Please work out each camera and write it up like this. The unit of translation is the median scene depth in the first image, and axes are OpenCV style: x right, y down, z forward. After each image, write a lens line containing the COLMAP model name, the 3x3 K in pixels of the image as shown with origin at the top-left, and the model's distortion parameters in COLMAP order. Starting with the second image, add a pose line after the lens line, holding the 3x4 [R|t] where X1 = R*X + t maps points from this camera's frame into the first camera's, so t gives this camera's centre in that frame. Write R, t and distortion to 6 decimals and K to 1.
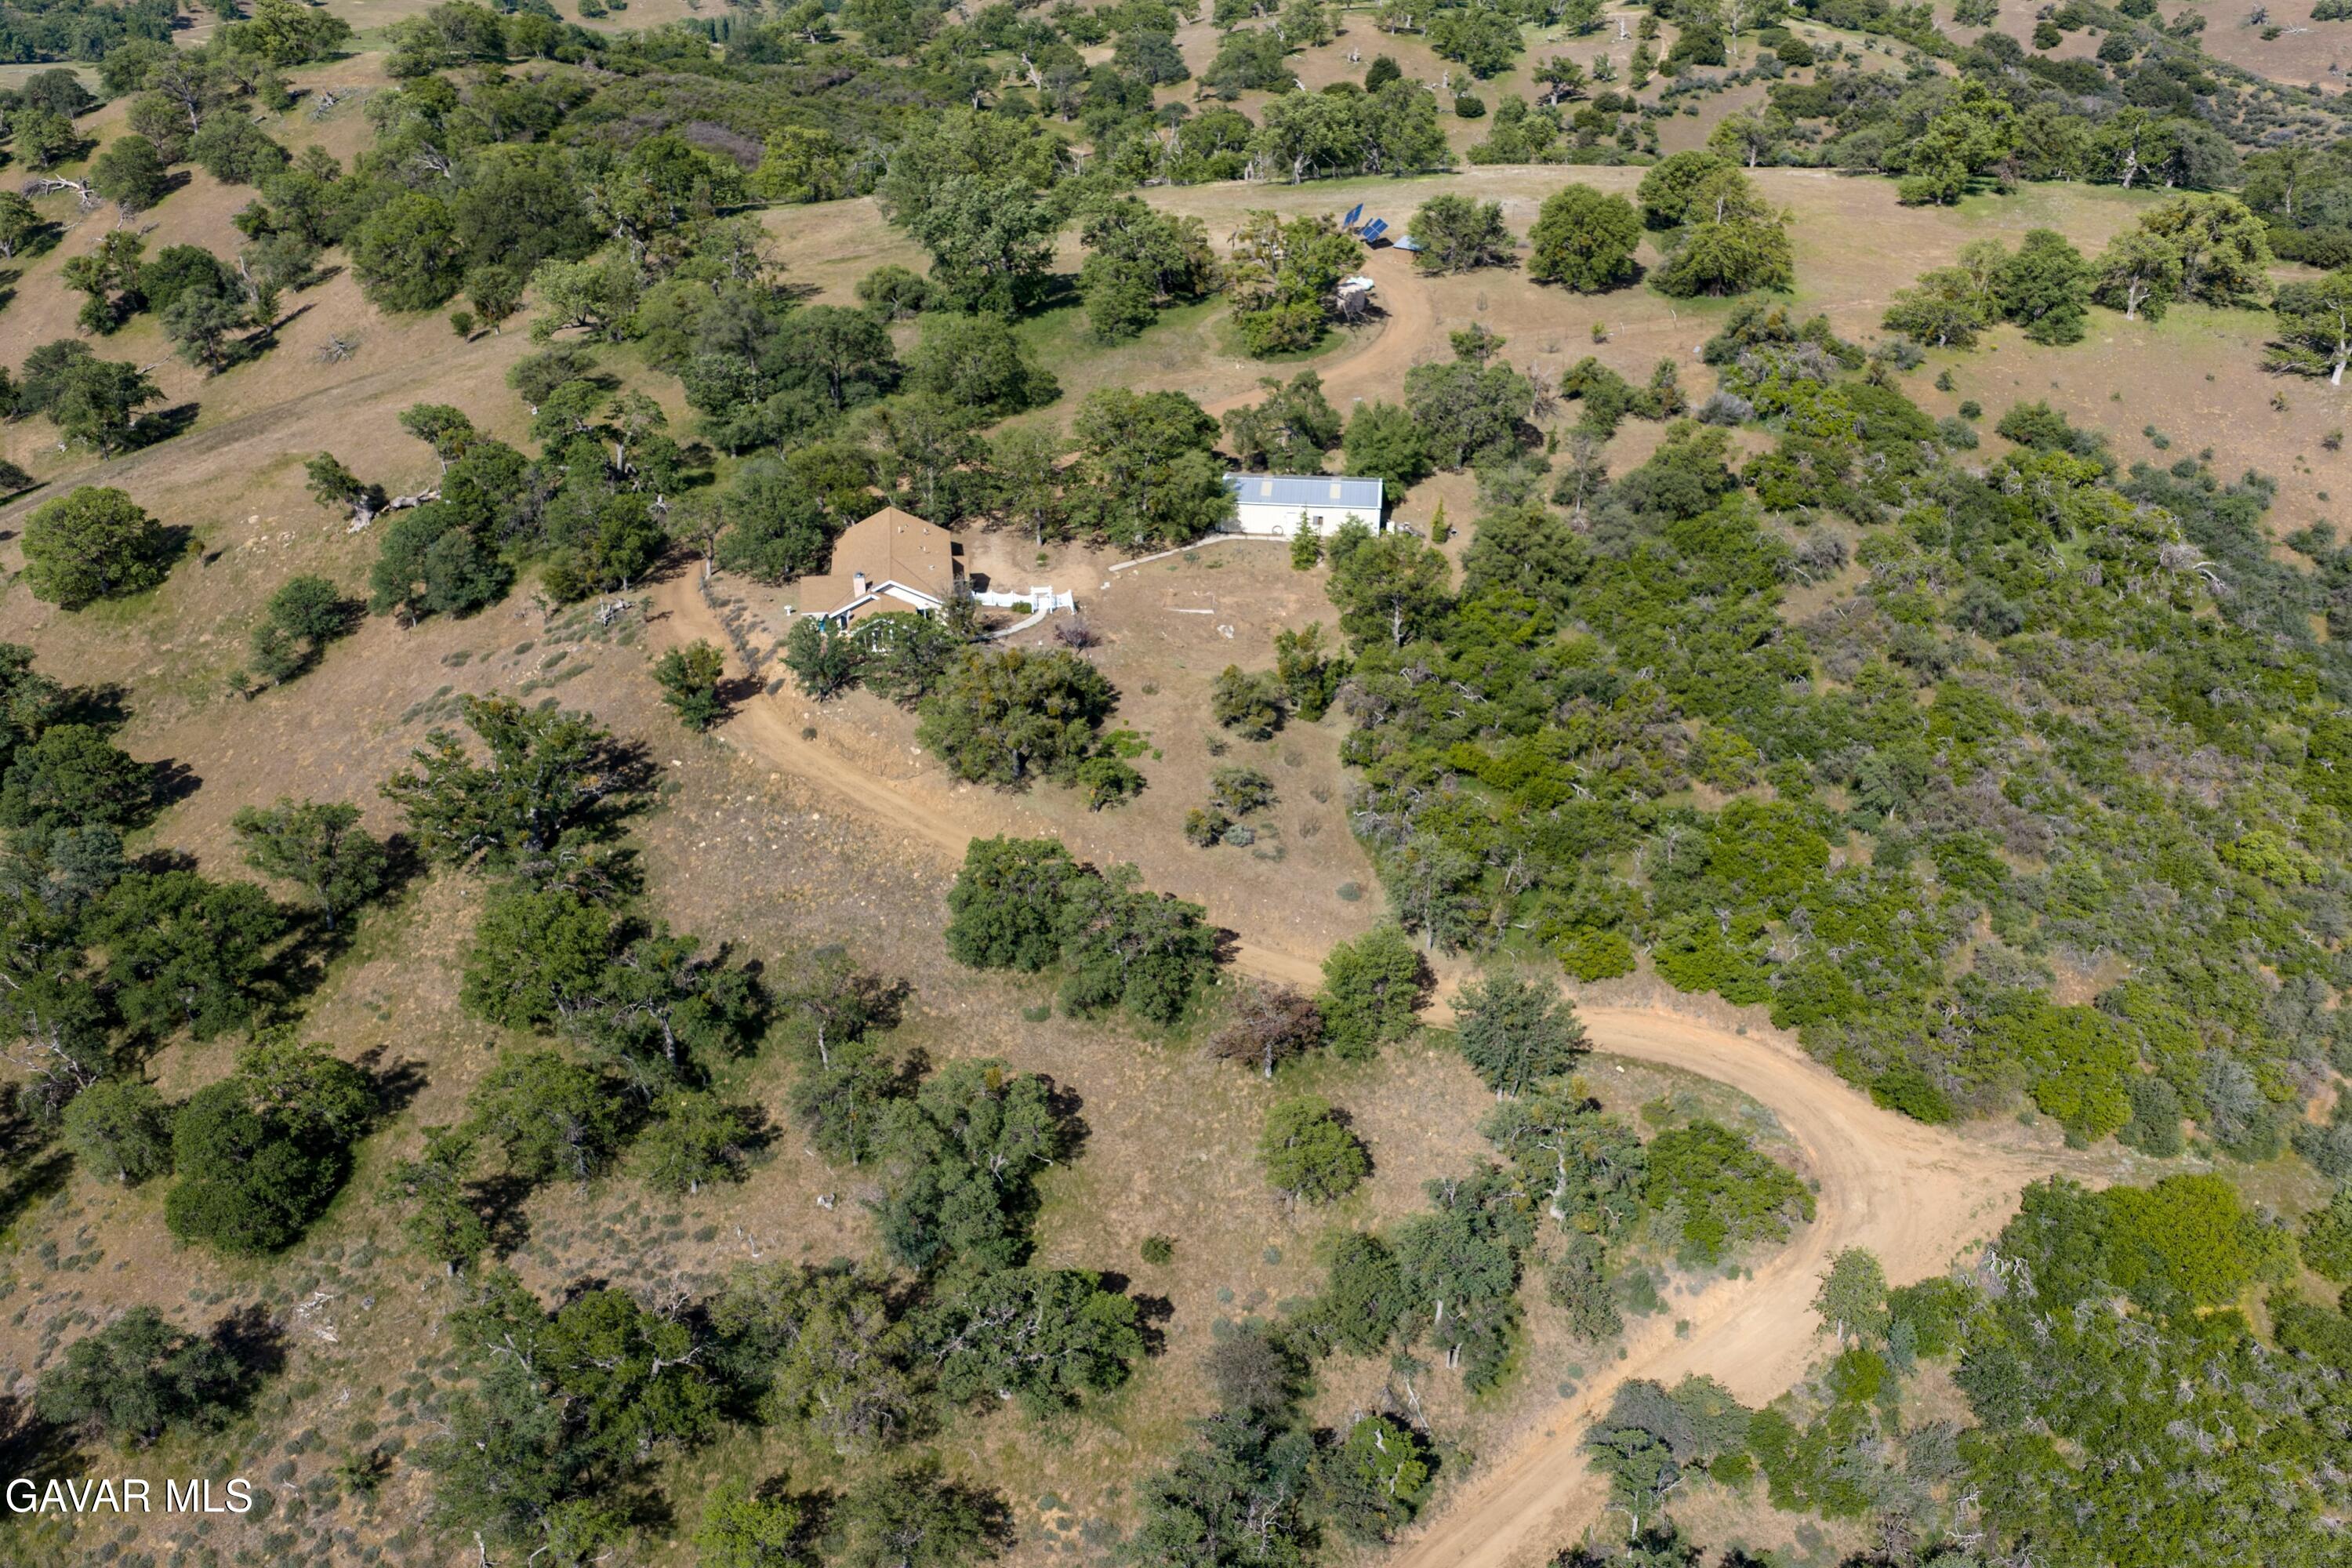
lens RADIAL K [[1953.0, 0, 1178.5], [0, 1953.0, 802.9], [0, 0, 1]] dist [0.012476, -0.018564]
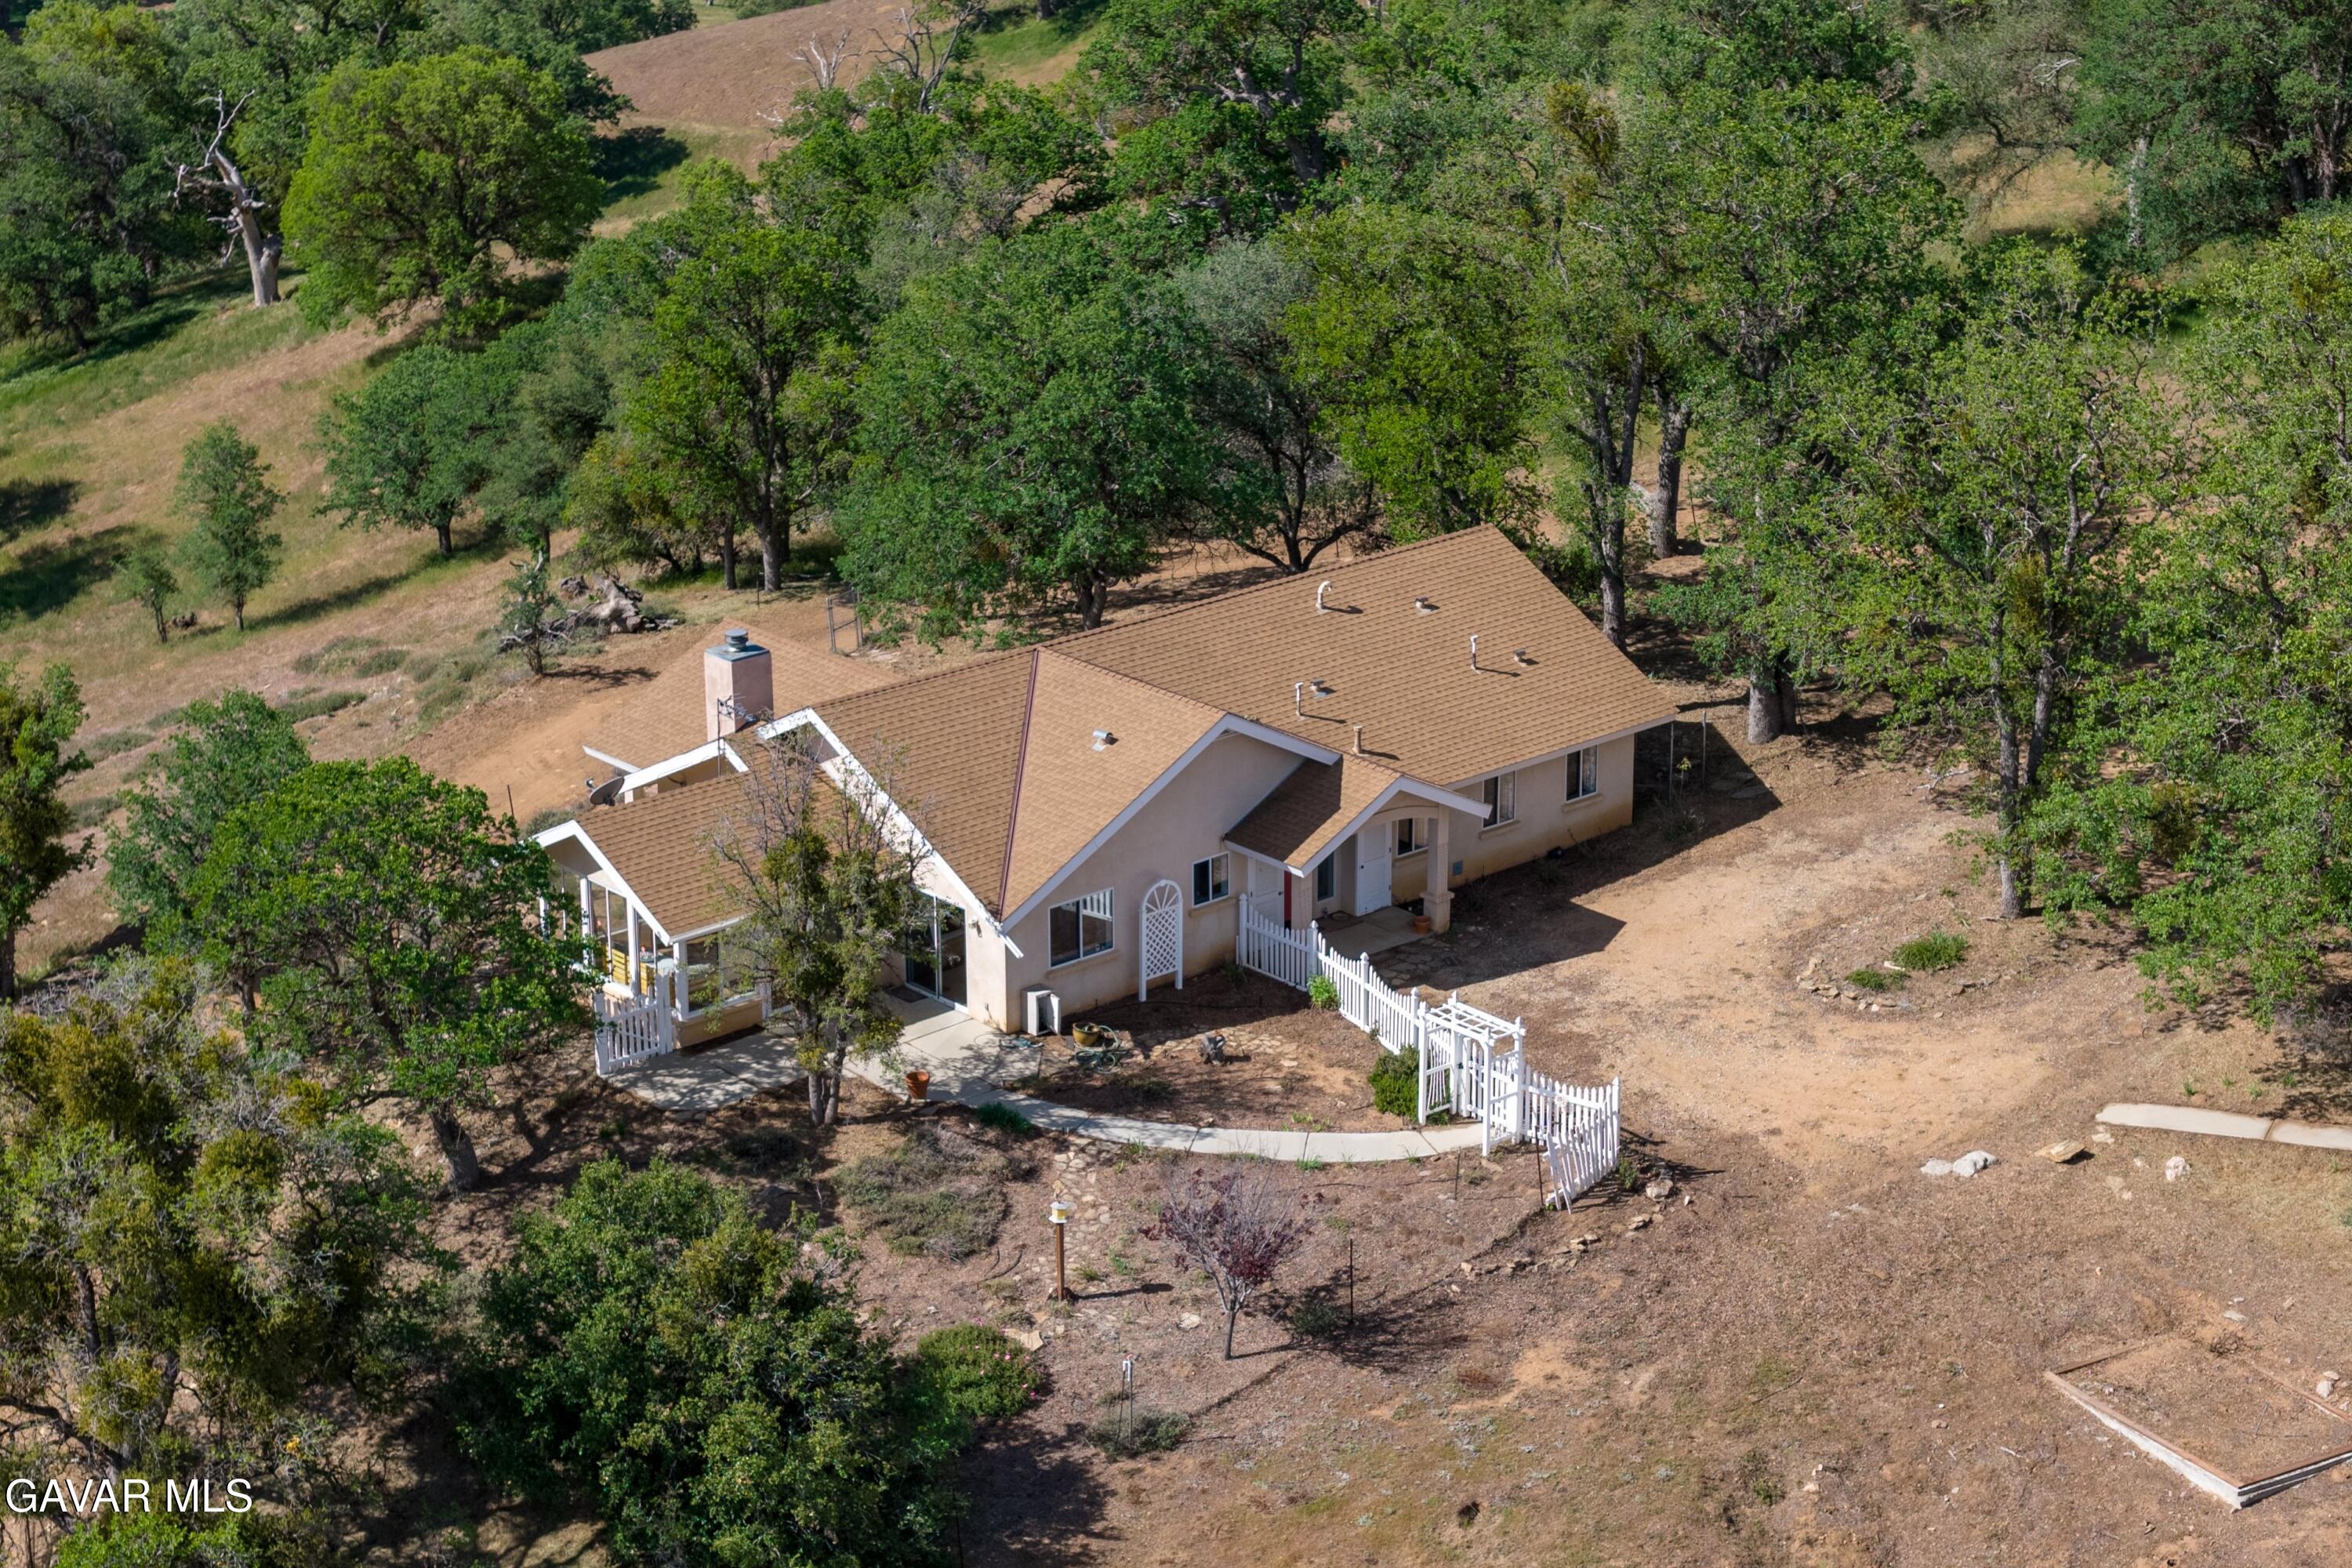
lens RADIAL K [[4725.2, 0, 1189.9], [0, 4725.2, 852.0], [0, 0, 1]] dist [-0.197210, 0.951670]
pose [[0.557308, 0.281187, -0.781244, 0.254103], [-0.402369, 0.914508, 0.042118, -0.124594], [0.726297, 0.290876, 0.622803, 0.643391]]
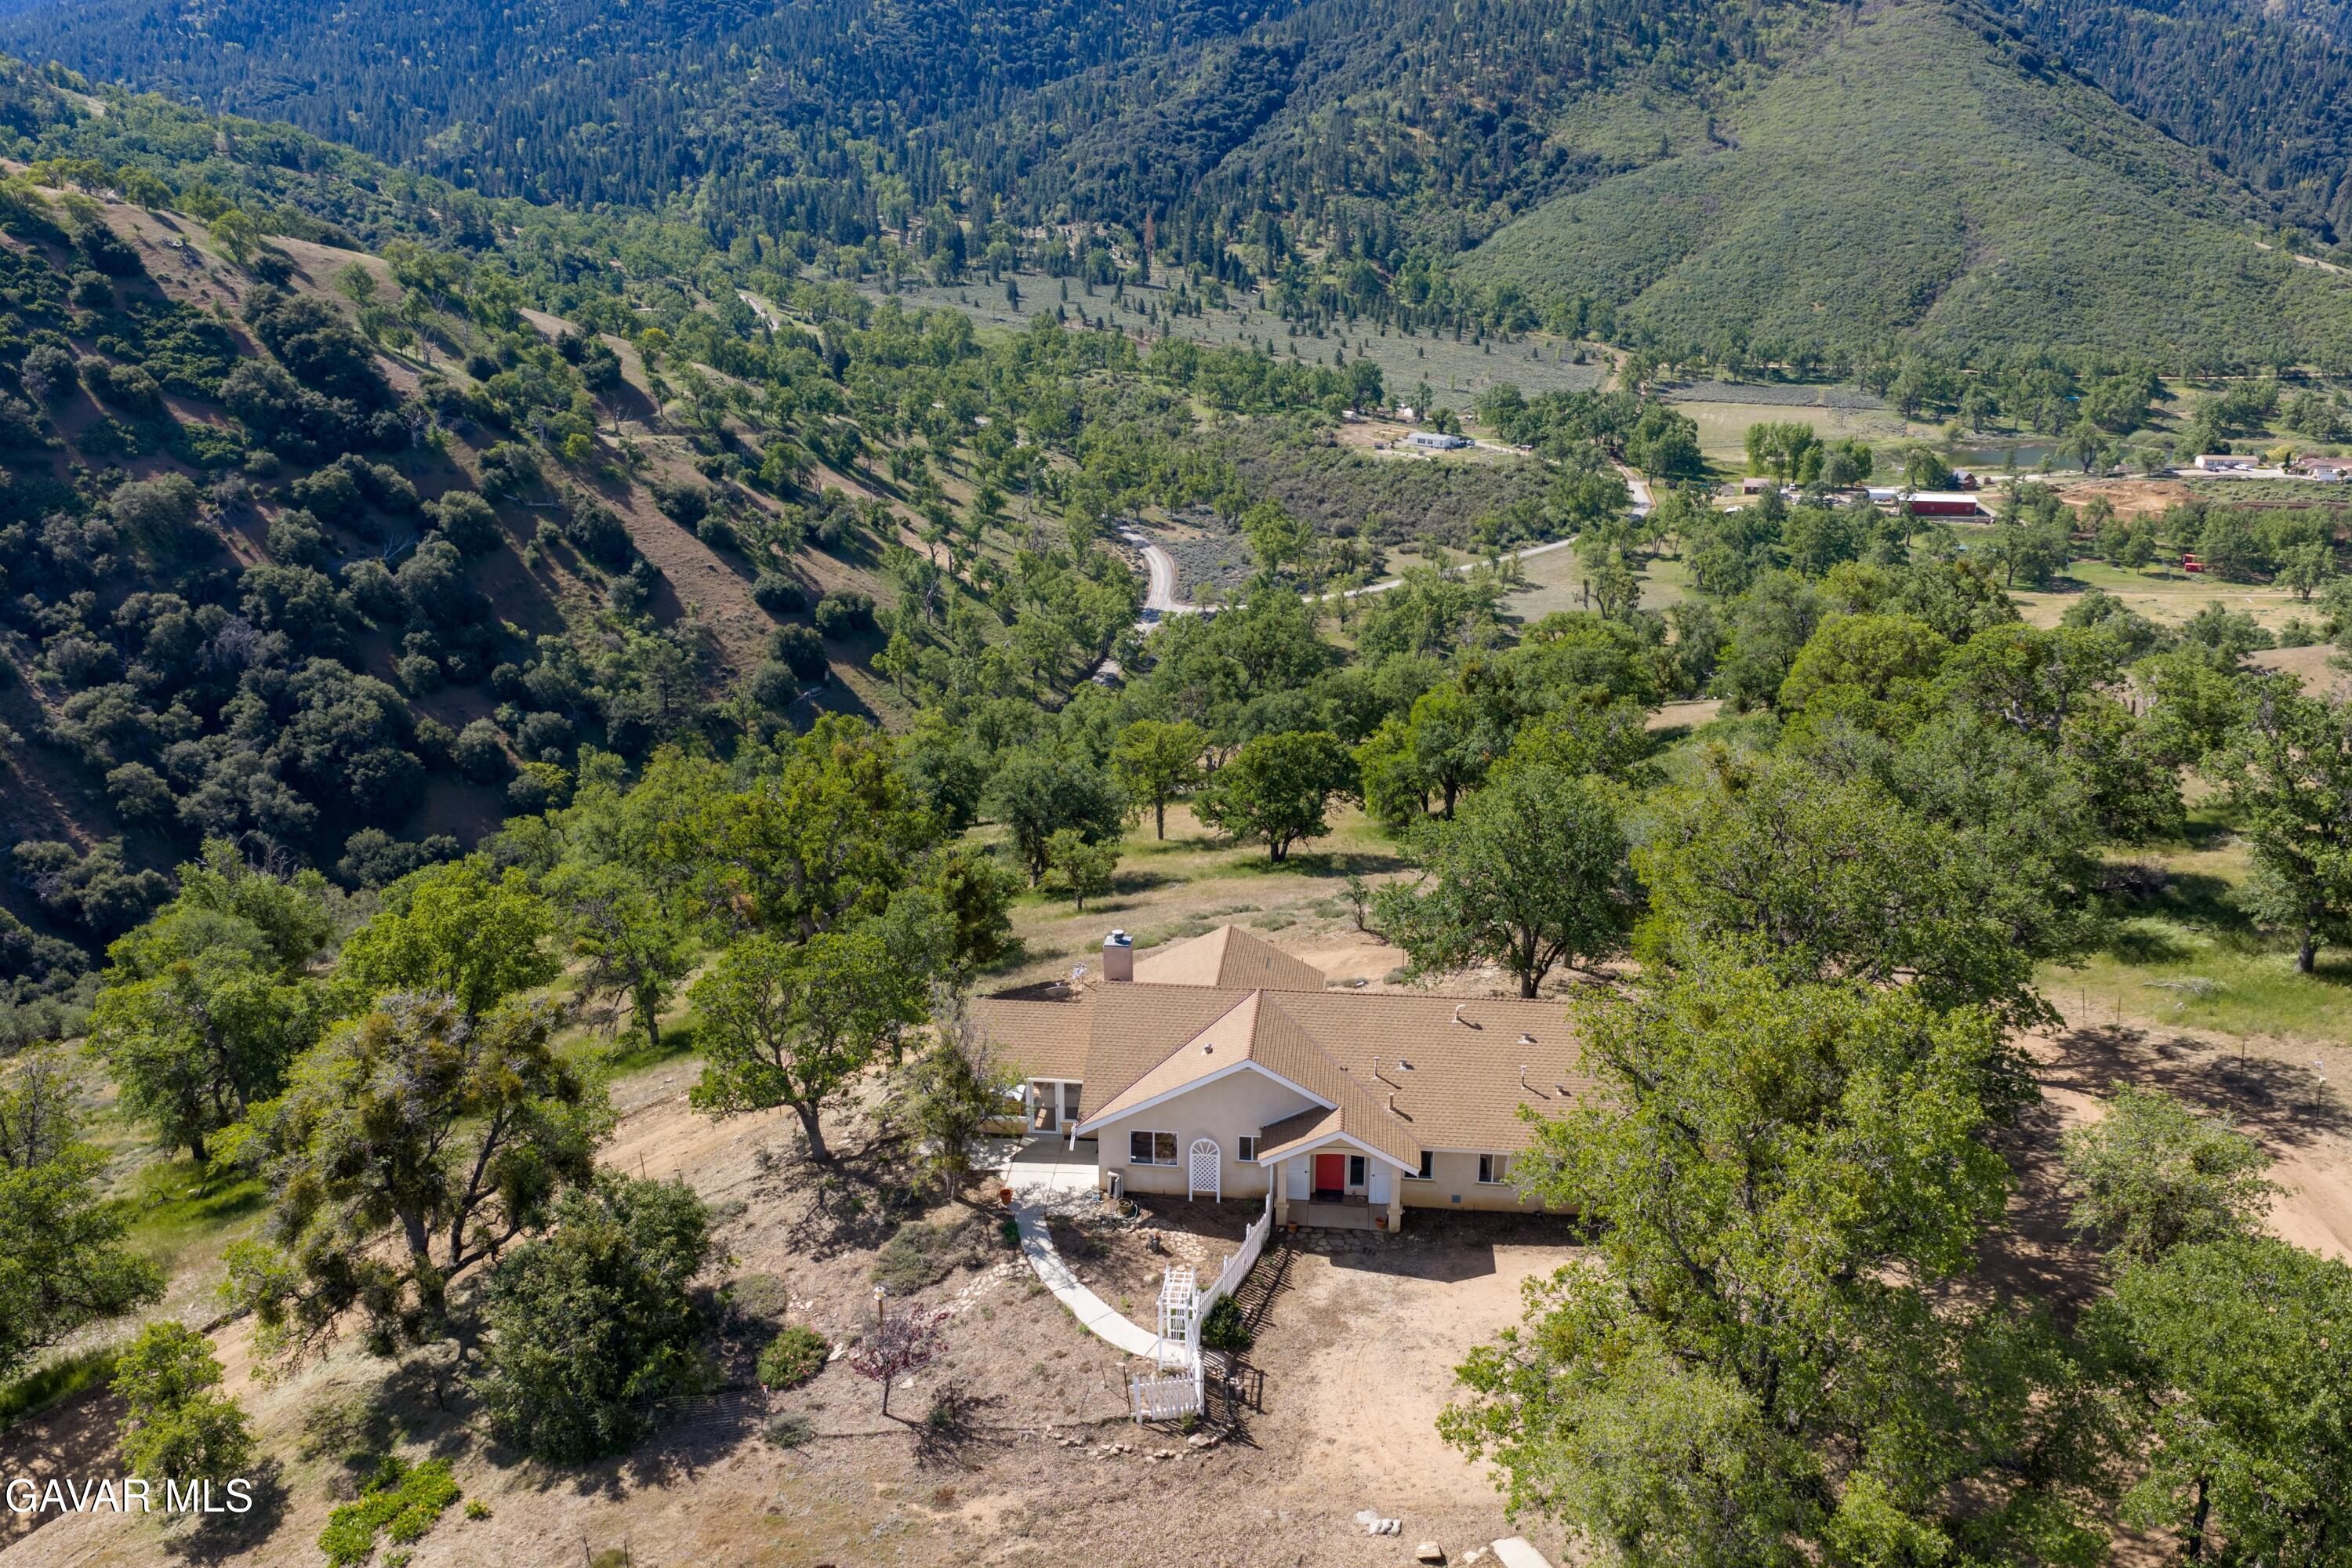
lens RADIAL K [[1946.8, 0, 1181.9], [0, 1946.8, 804.8], [0, 0, 1]] dist [0.017202, -0.032971]
pose [[-0.235225, 0.303074, -0.923480, 0.179506], [-0.479257, 0.790432, 0.381484, -0.270210], [0.845566, 0.532319, -0.040679, 0.911153]]
